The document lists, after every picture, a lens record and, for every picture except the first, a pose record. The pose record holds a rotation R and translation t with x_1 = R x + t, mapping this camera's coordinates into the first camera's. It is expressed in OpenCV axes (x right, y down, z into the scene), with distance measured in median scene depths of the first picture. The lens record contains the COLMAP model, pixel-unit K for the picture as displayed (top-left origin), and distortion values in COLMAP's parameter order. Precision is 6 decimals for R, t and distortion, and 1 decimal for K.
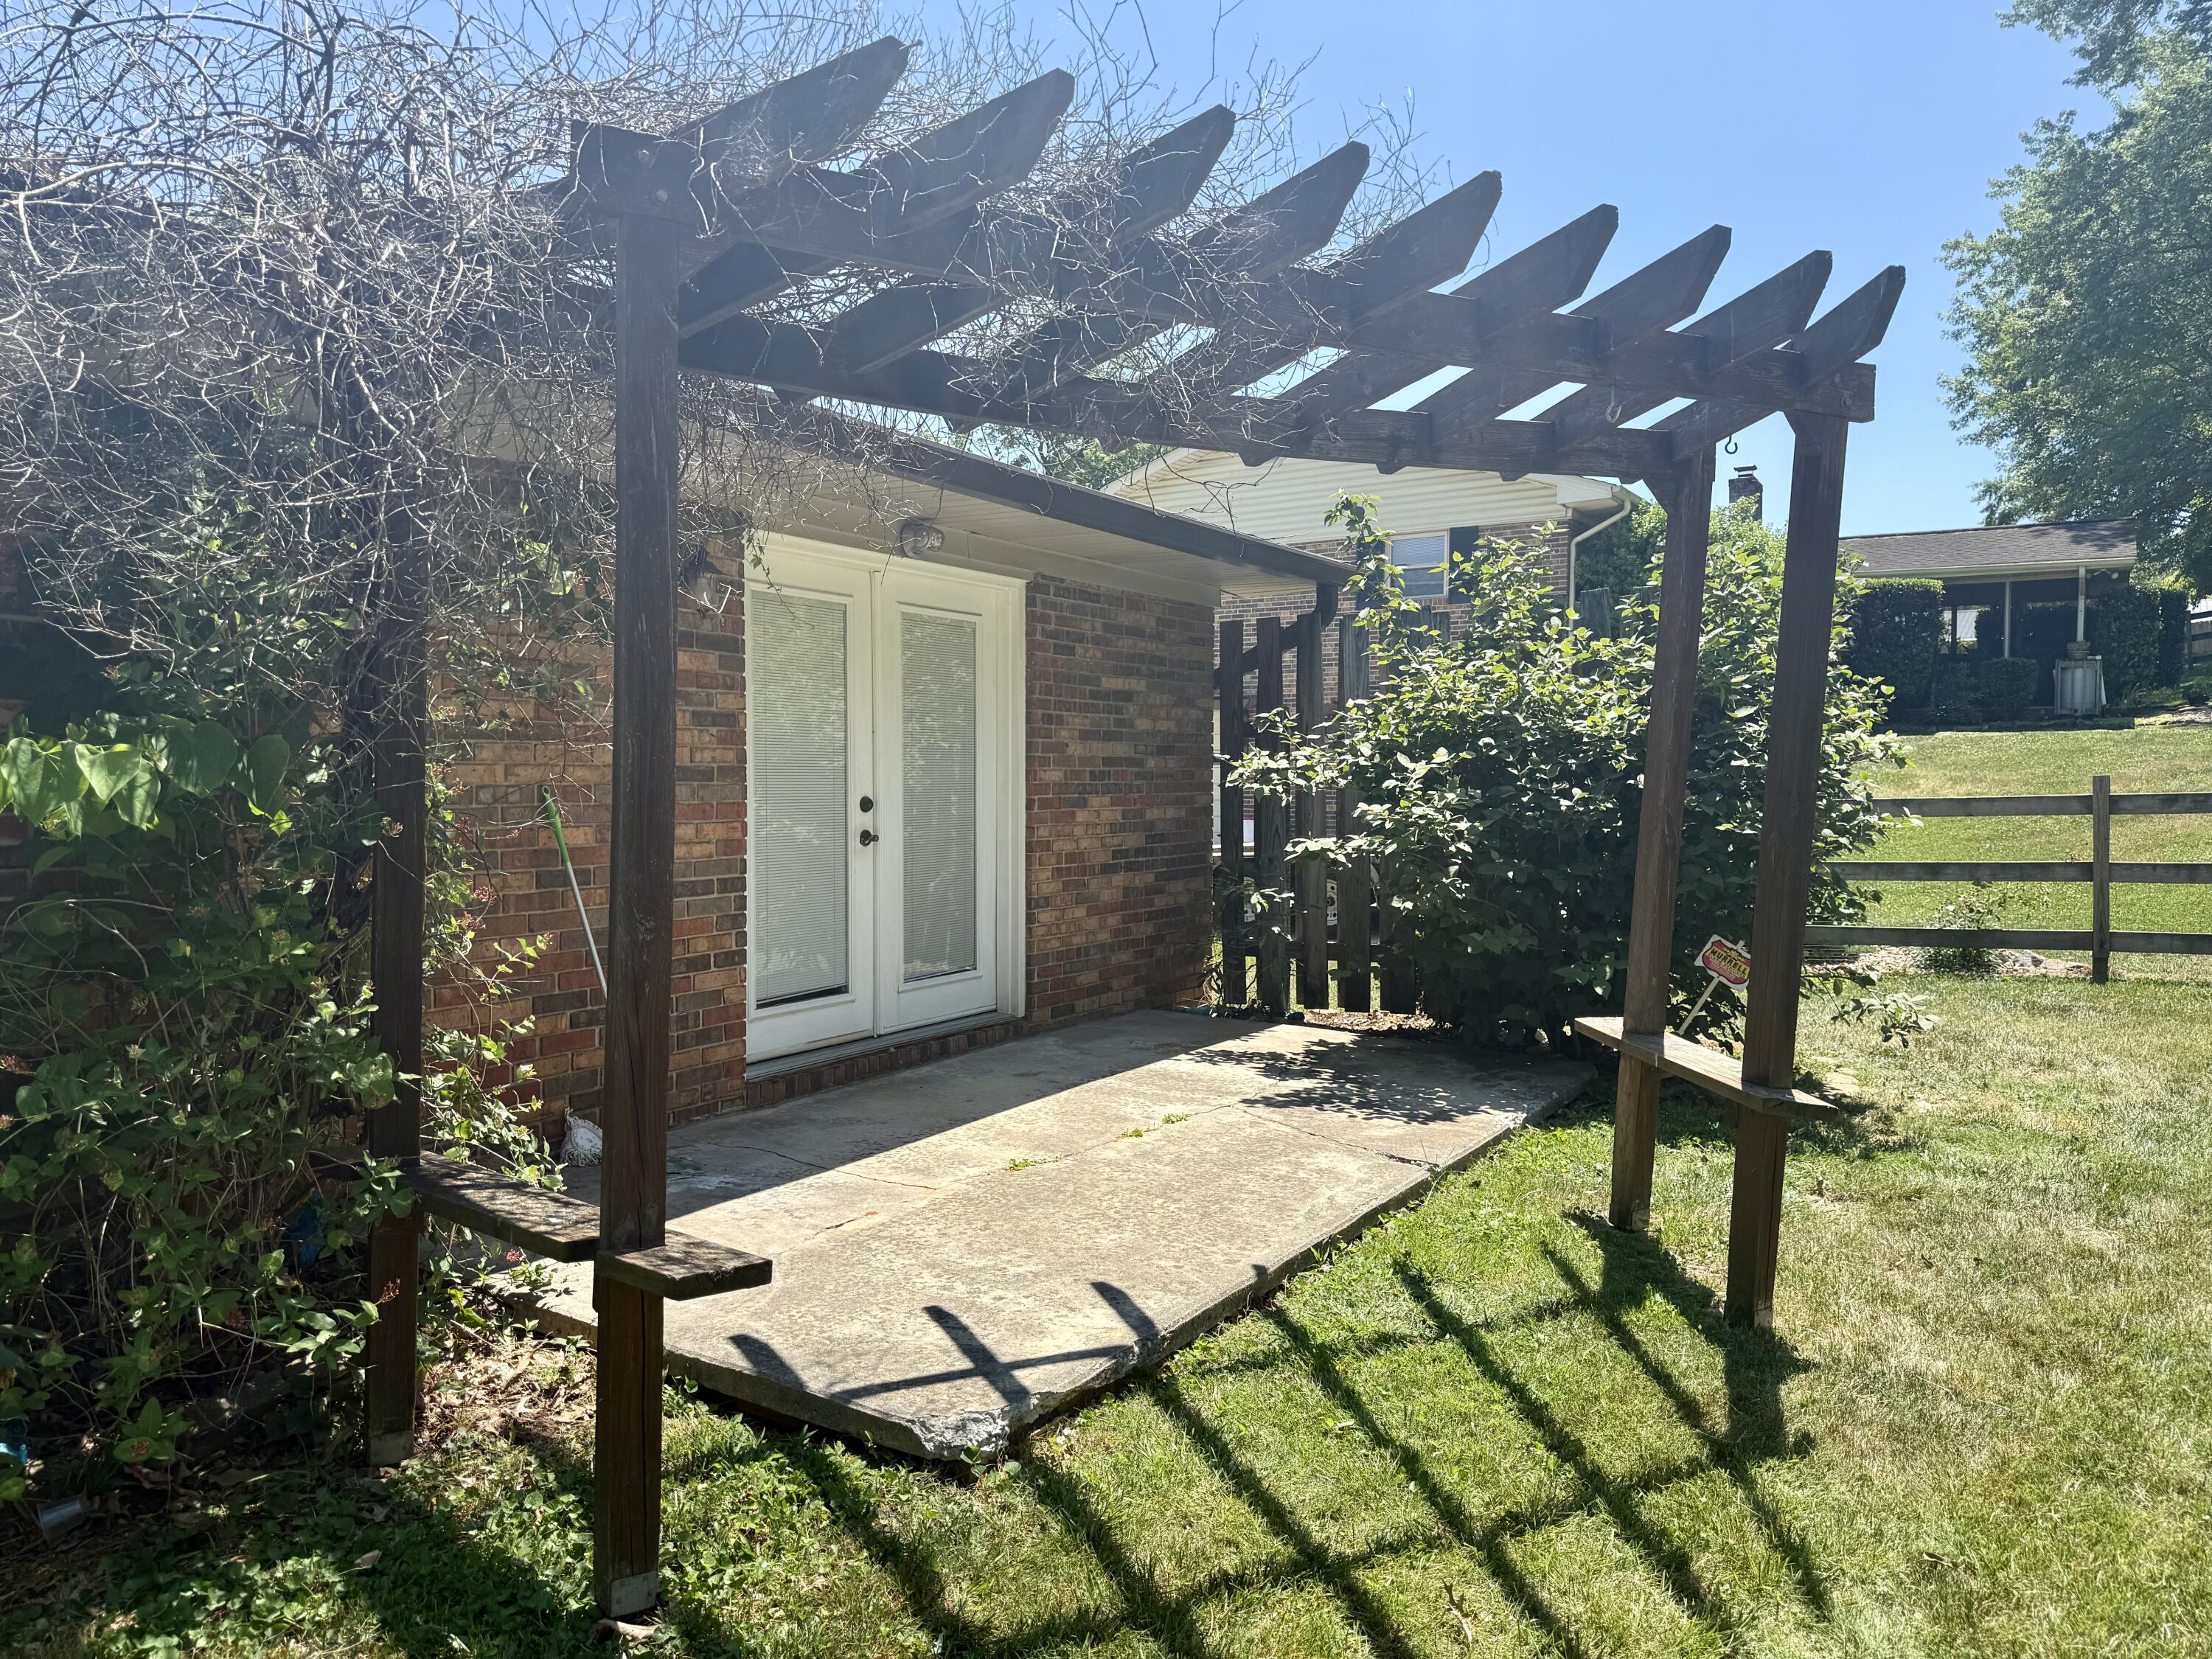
lens RADIAL K [[1569.7, 0, 1106.0], [0, 1569.7, 829.5], [0, 0, 1]] dist [0.043610, -0.002778]
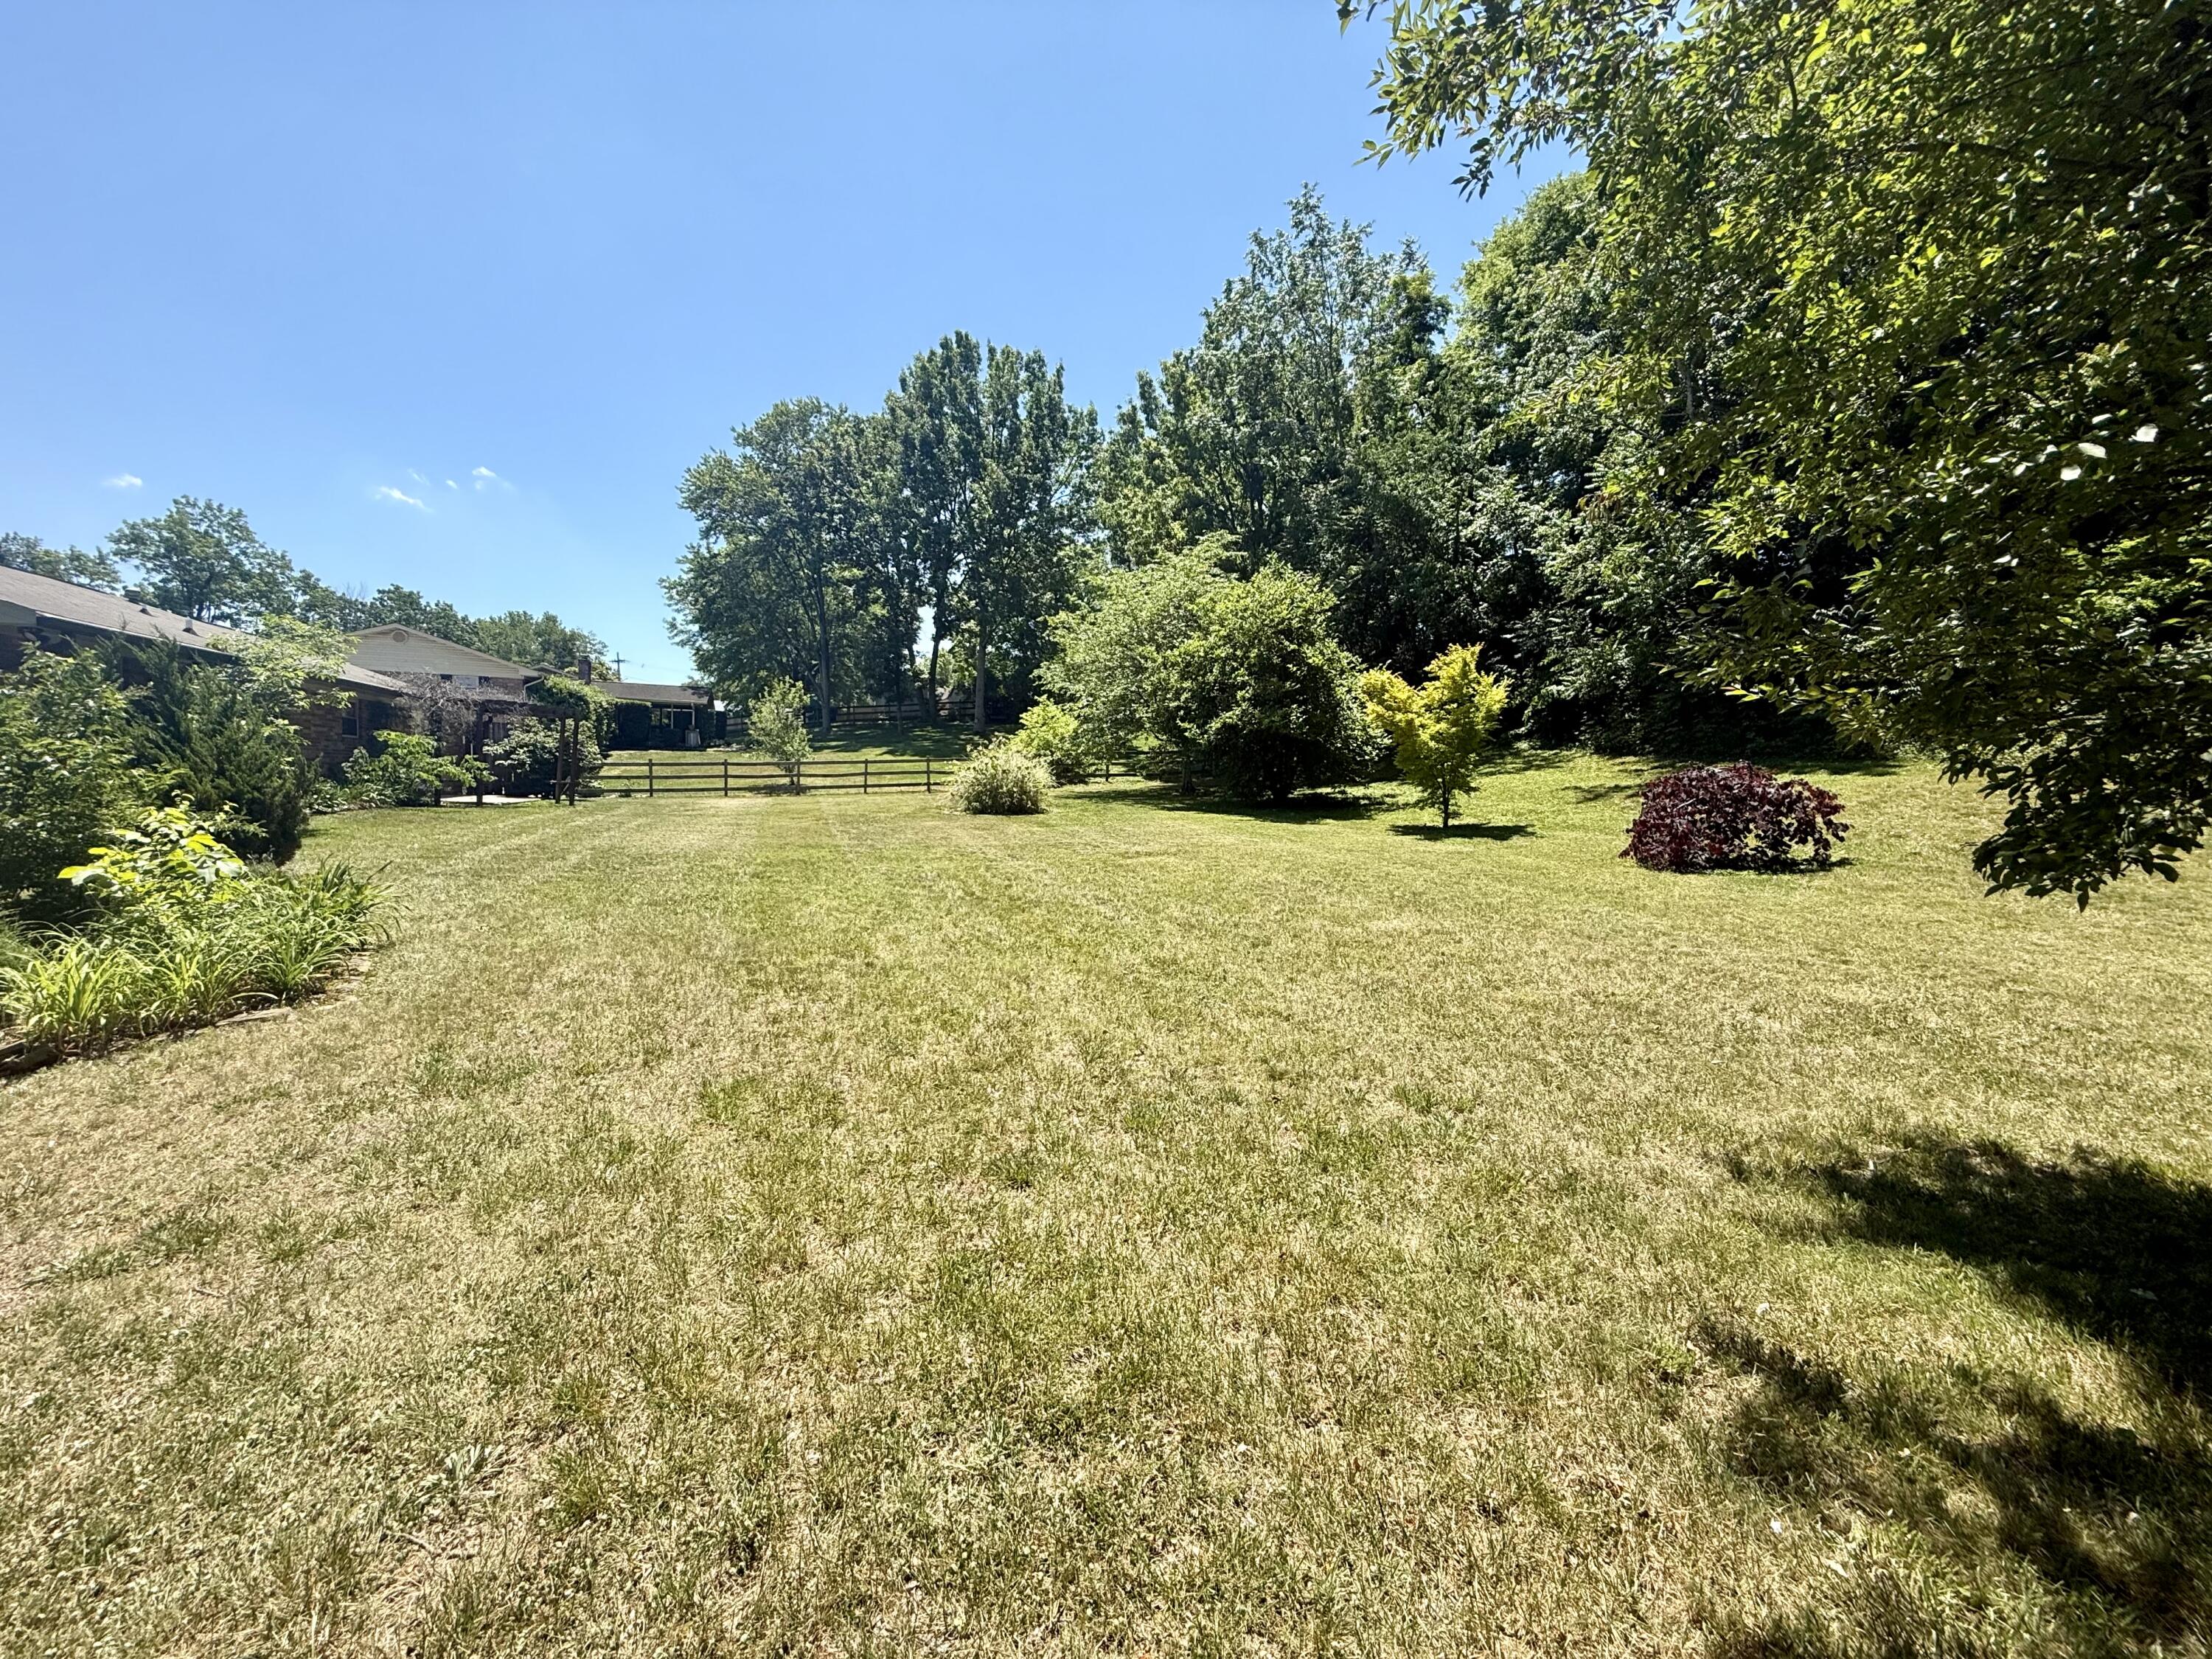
lens RADIAL K [[884.0, 0, 1106.0], [0, 884.0, 829.5], [0, 0, 1]] dist [0.001263, -0.000400]
pose [[0.623660, -0.031073, 0.781078, -1.017252], [0.010913, 0.999458, 0.031047, 0.175480], [-0.781620, -0.010839, 0.623661, -2.803243]]
